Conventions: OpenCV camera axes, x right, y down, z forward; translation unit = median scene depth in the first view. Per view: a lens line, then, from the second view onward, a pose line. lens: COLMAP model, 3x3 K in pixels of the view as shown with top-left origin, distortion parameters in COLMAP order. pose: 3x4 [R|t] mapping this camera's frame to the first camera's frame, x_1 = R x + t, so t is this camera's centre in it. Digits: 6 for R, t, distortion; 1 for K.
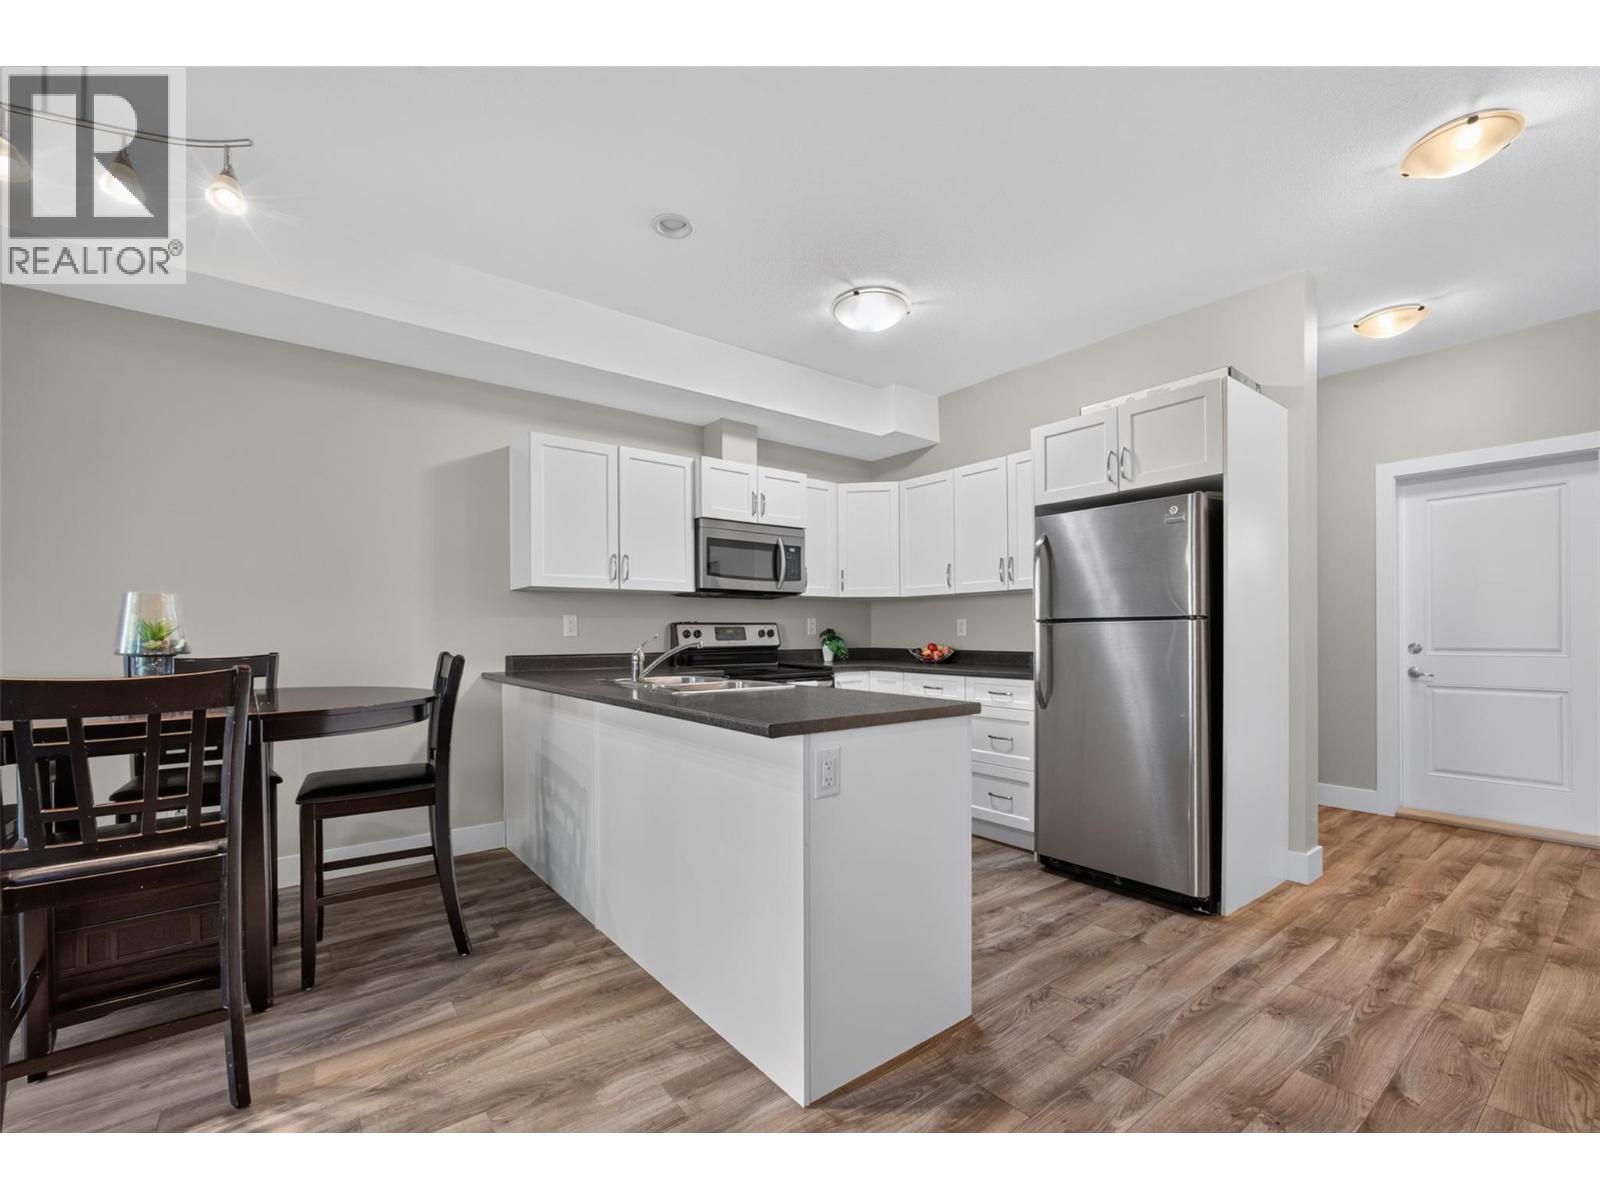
lens RADIAL K [[691.4, 0, 795.5], [0, 691.4, 624.4], [0, 0, 1]] dist [-0.001233, -0.000050]
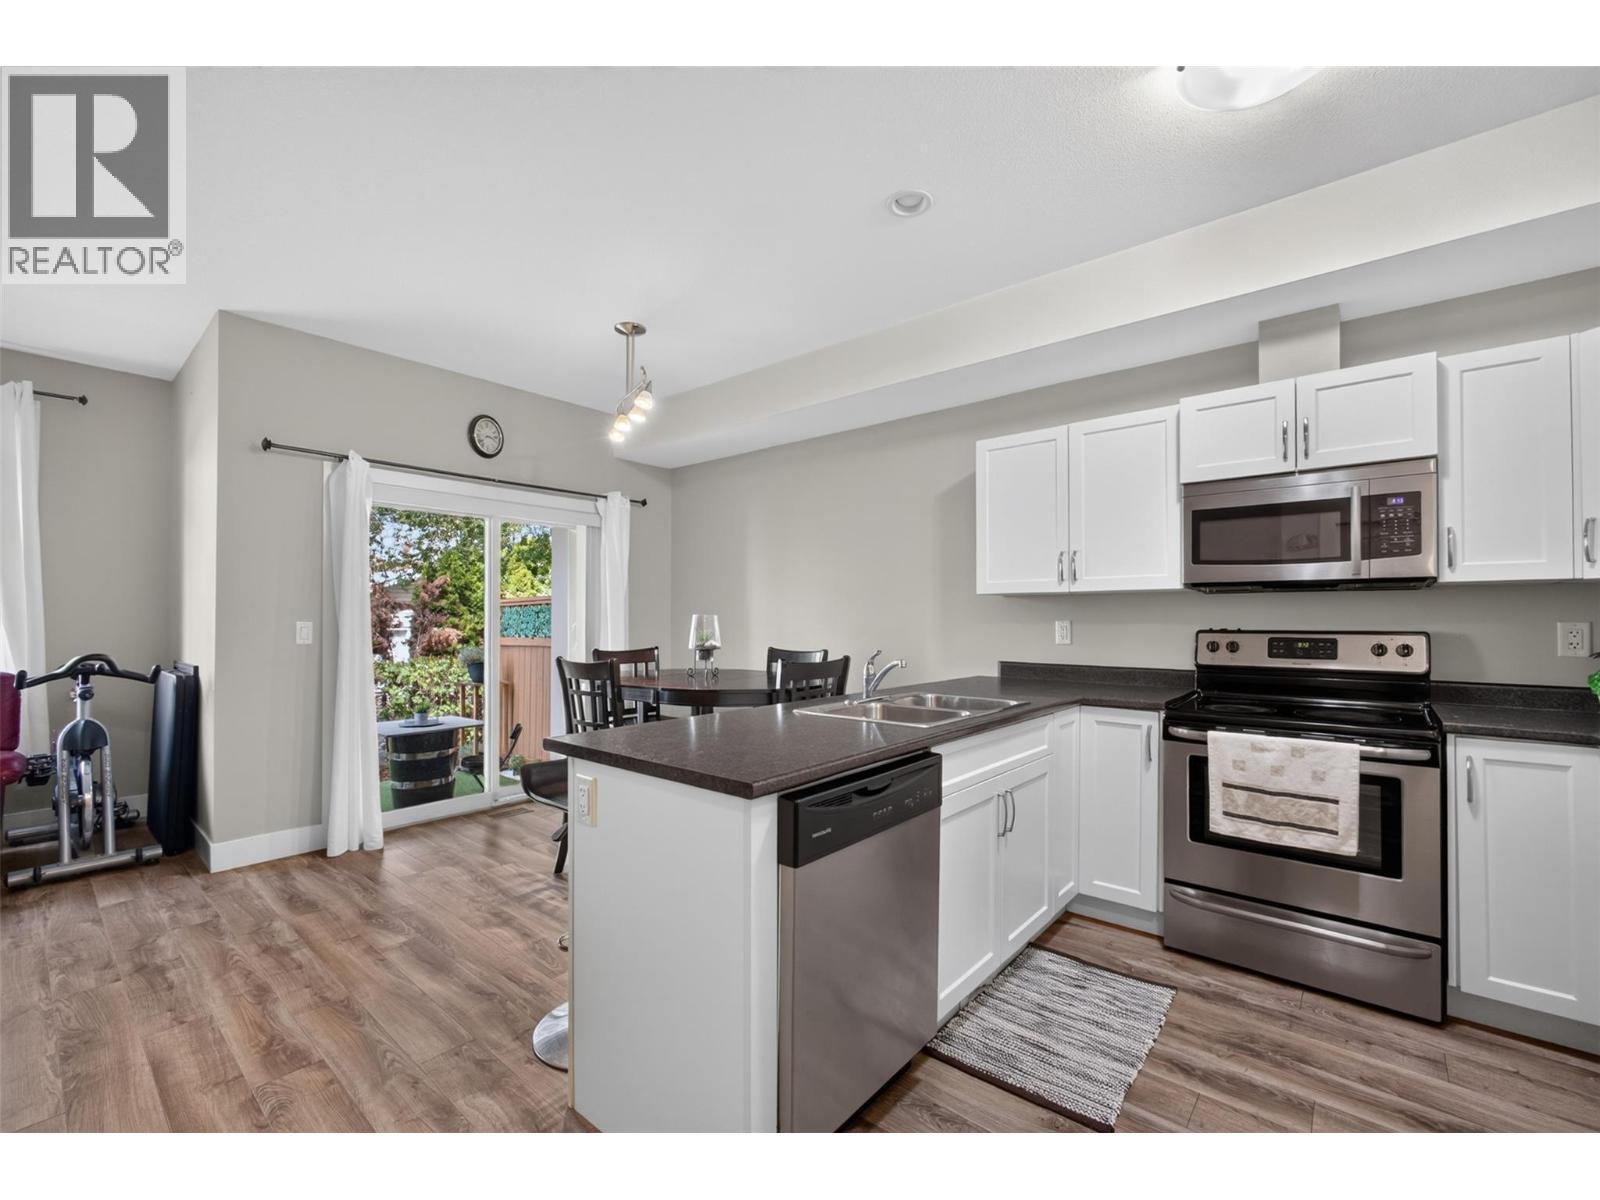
lens RADIAL K [[691.4, 0, 795.5], [0, 691.4, 624.4], [0, 0, 1]] dist [-0.001233, -0.000050]
pose [[0.206719, 0.012324, -0.978323, 0.448039], [0.010188, 0.999839, 0.014748, -0.023575], [0.978347, -0.013016, 0.206560, 0.425122]]
